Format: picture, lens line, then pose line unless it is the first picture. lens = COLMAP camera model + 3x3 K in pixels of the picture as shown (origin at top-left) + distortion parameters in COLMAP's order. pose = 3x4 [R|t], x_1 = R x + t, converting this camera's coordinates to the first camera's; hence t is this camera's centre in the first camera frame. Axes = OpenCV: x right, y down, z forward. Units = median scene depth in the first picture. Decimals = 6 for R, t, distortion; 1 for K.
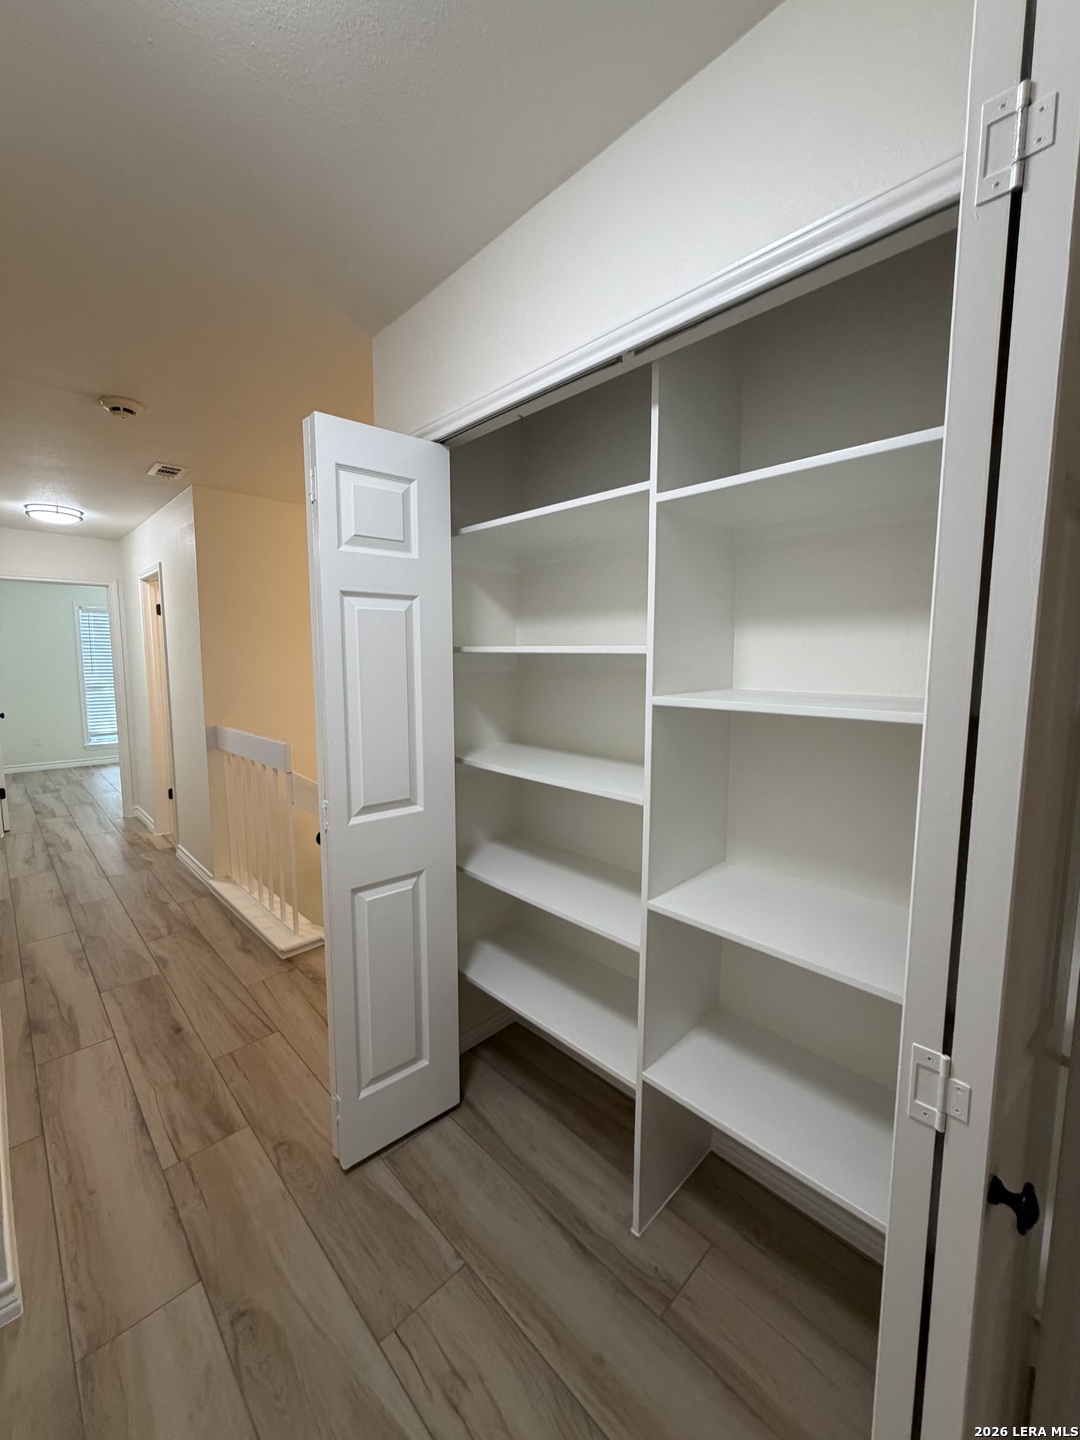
lens RADIAL K [[574.9, 0, 540.0], [0, 574.9, 720.0], [0, 0, 1]] dist [0.000926, 0.000217]
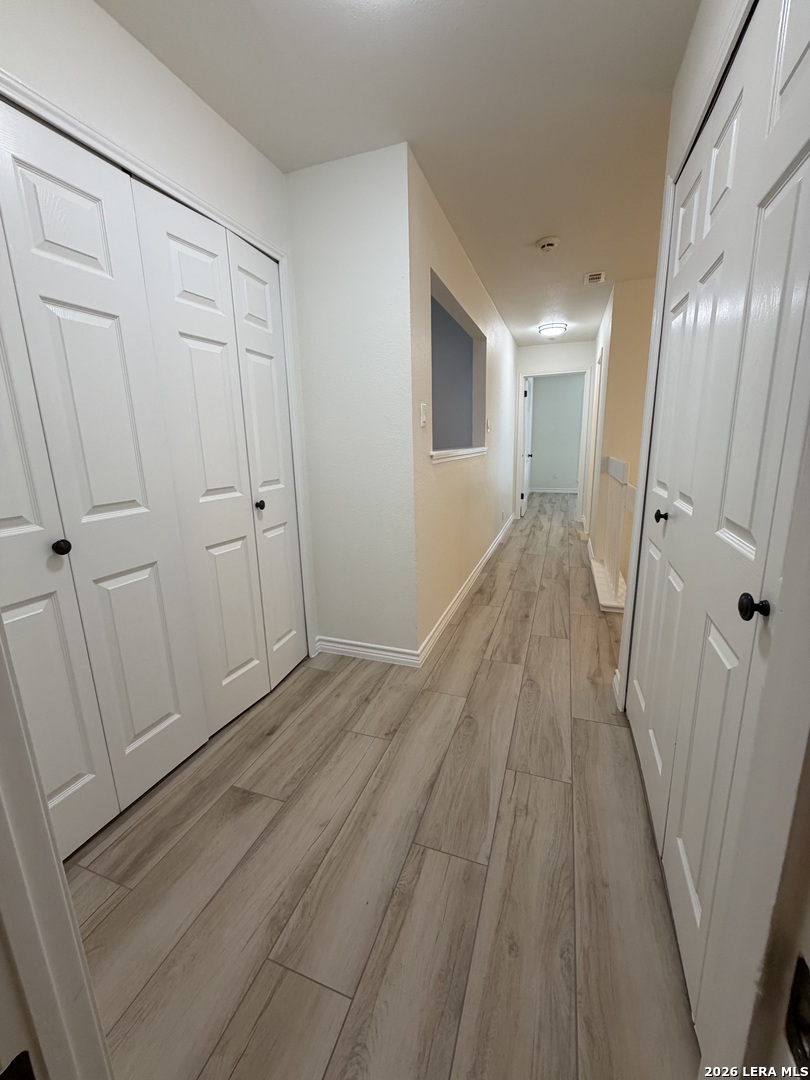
lens RADIAL K [[431.2, 0, 405.0], [0, 431.2, 540.0], [0, 0, 1]] dist [0.000926, 0.000217]
pose [[0.429268, 0.190712, -0.882812, 0.349579], [-0.075620, 0.981609, 0.175284, 0.103564], [0.900006, -0.008486, 0.435795, 0.083888]]
